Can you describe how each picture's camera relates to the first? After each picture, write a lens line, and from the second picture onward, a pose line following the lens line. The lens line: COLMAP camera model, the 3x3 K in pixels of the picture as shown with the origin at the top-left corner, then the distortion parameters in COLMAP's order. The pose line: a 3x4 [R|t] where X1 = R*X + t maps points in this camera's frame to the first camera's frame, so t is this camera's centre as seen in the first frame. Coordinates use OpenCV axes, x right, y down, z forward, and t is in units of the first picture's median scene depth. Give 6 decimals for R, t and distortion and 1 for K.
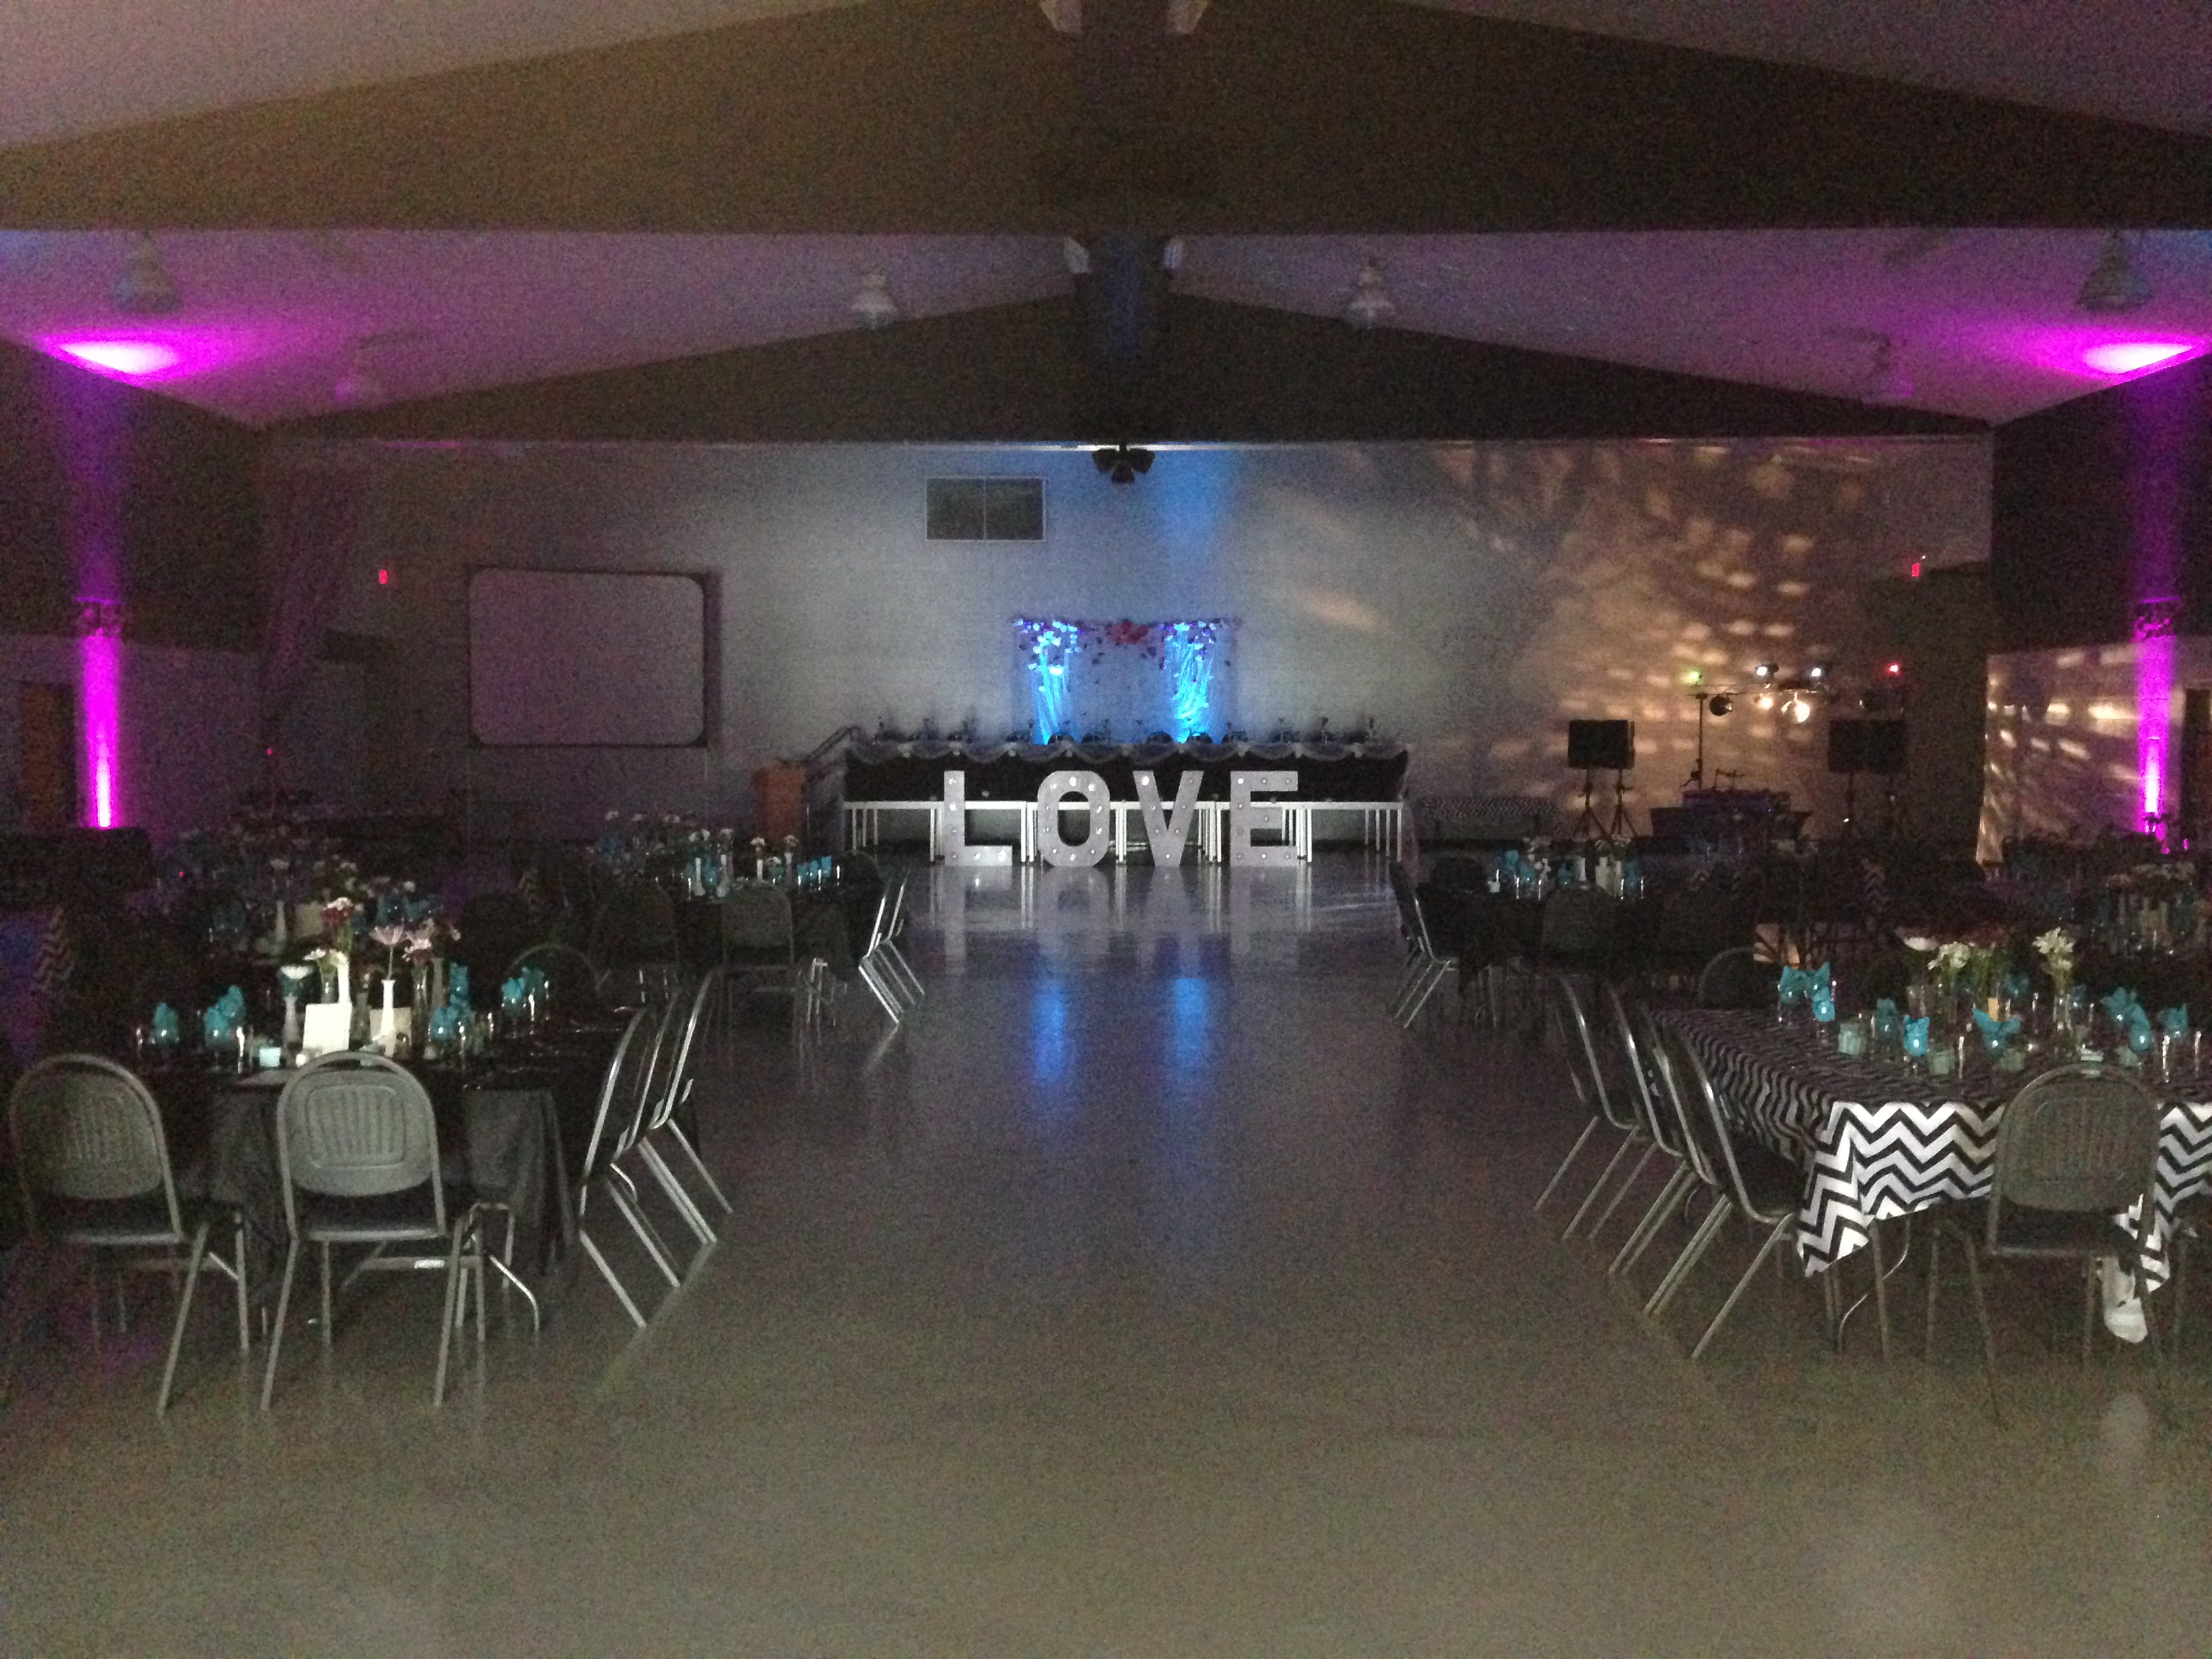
lens RADIAL K [[2097.6, 0, 1106.0], [0, 2097.6, 829.5], [0, 0, 1]] dist [0.143174, -0.200805]
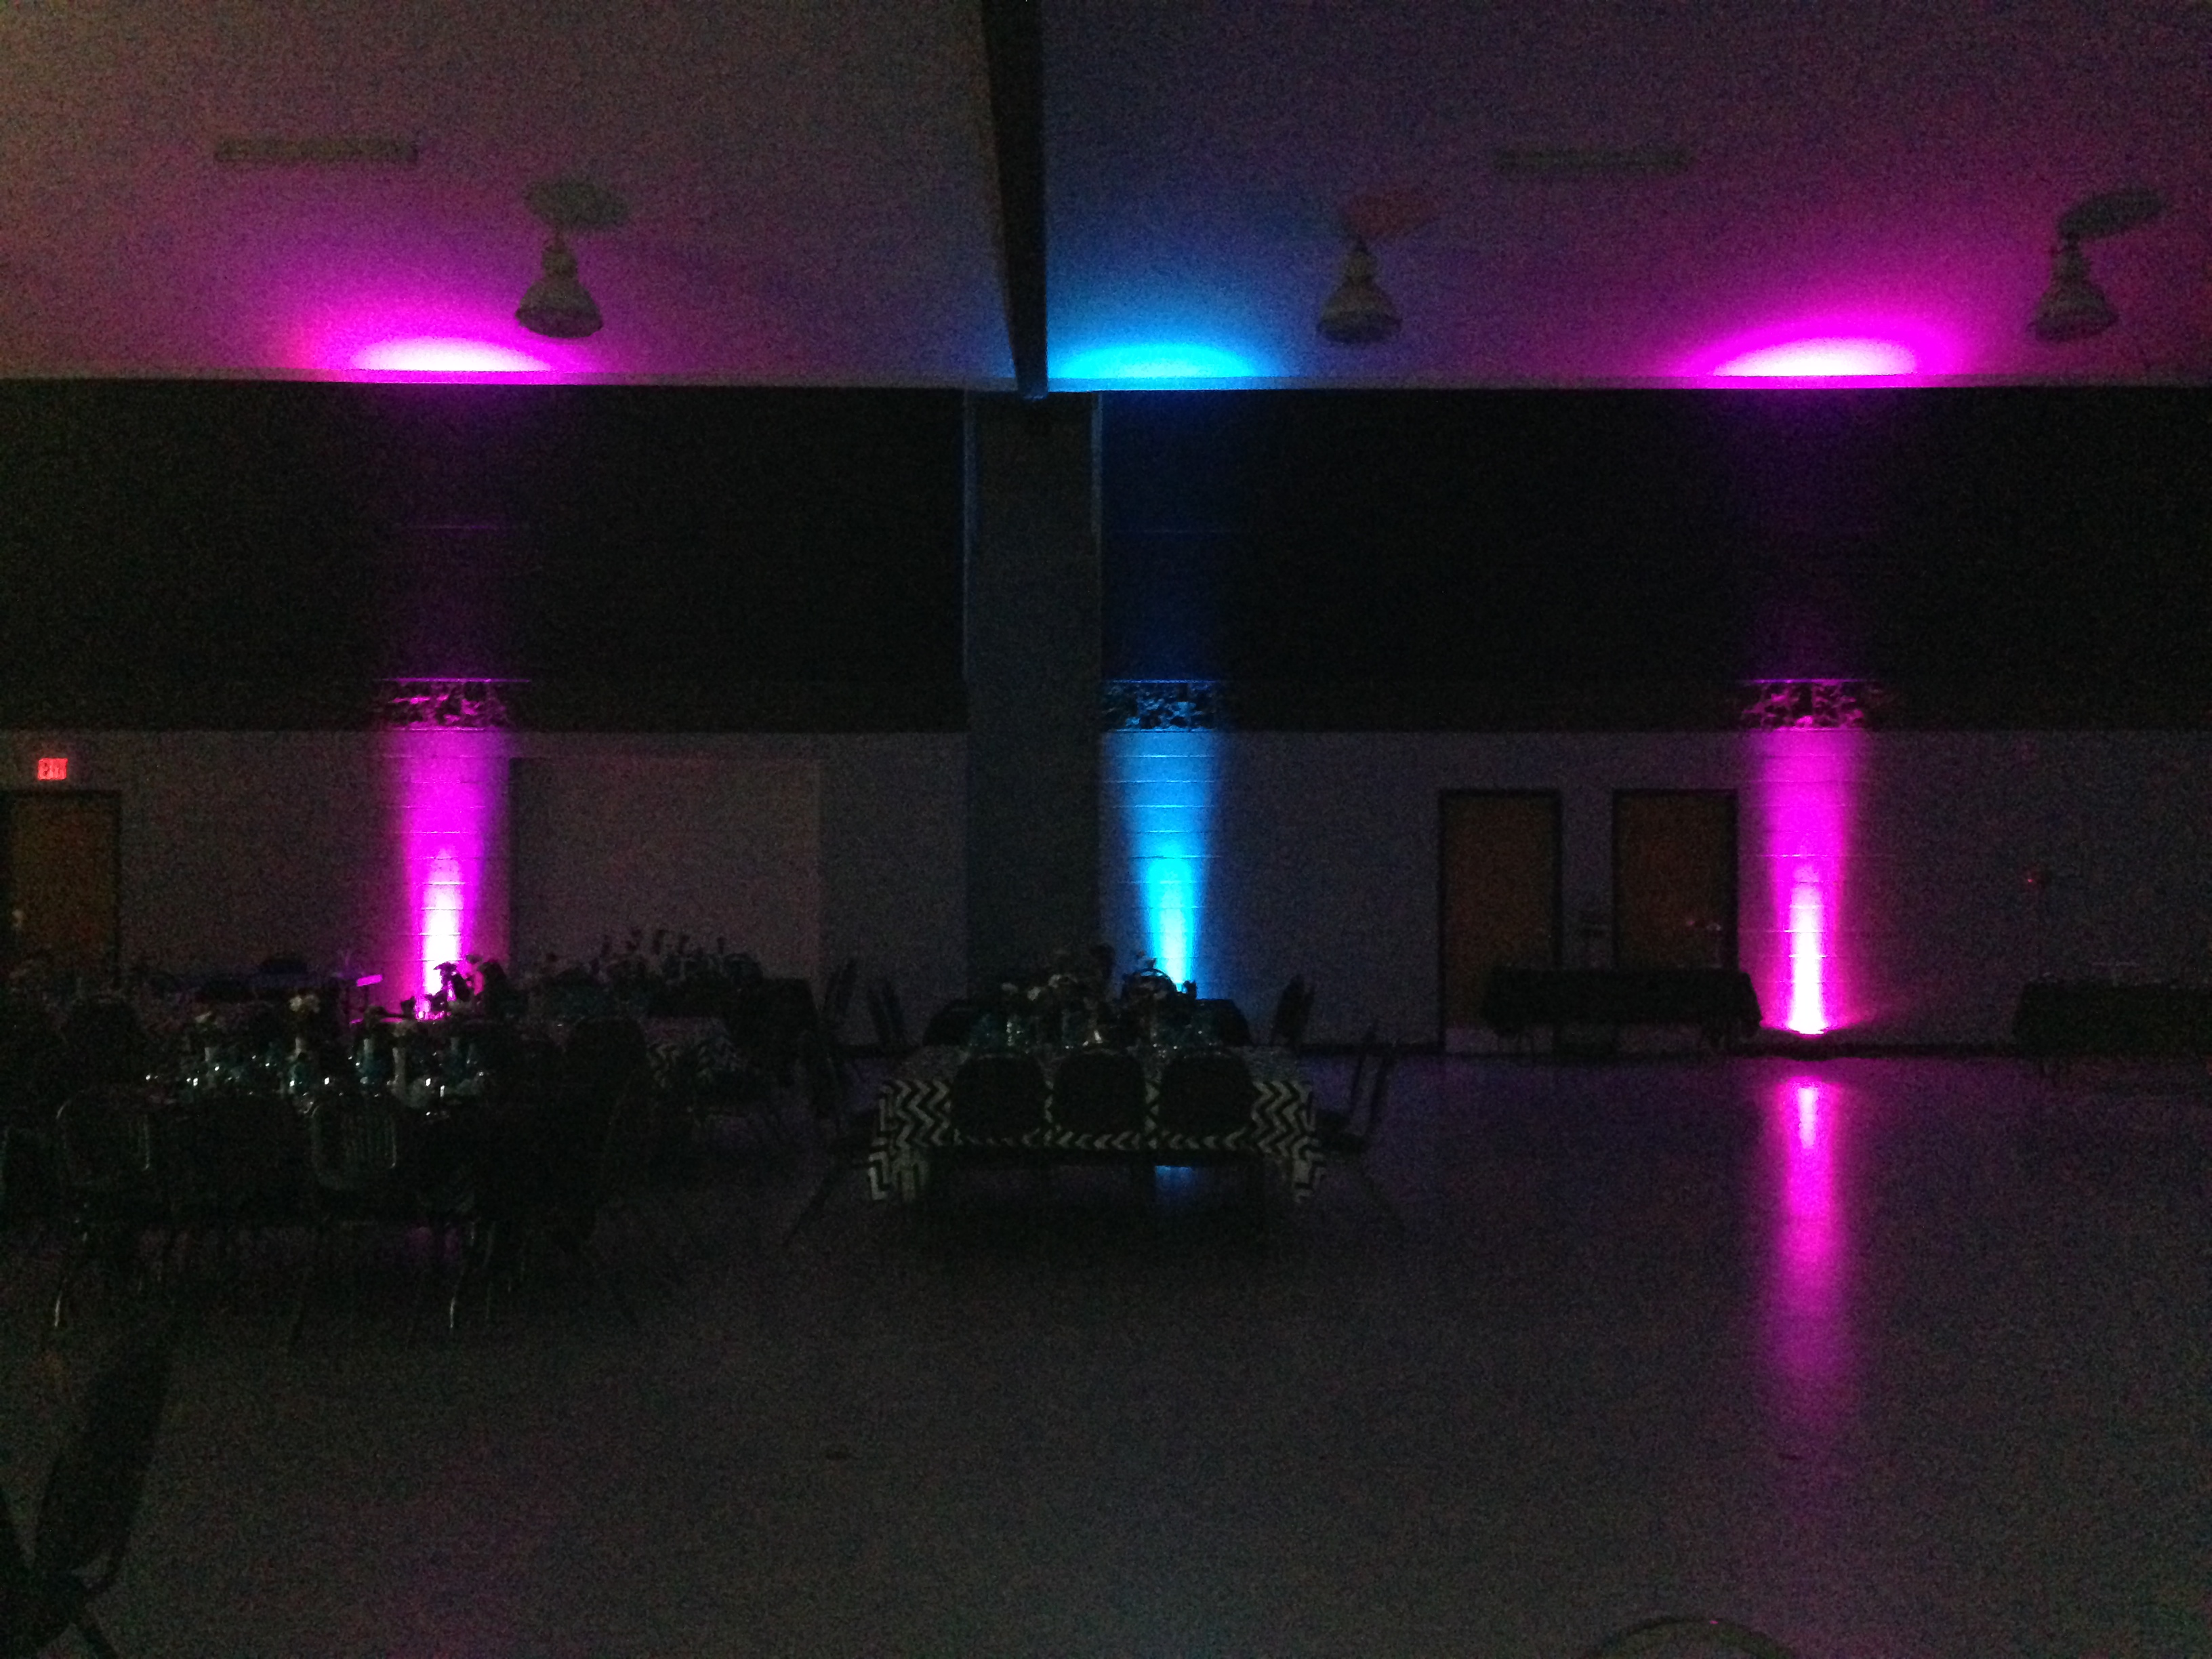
lens RADIAL K [[2005.4, 0, 1149.6], [0, 2005.4, 830.4], [0, 0, 1]] dist [0.069606, 0.009870]
pose [[0.004278, -0.025183, -0.999674, 0.372624], [-0.046333, 0.998604, -0.025355, -0.033373], [0.998917, 0.046427, 0.003105, 1.099531]]
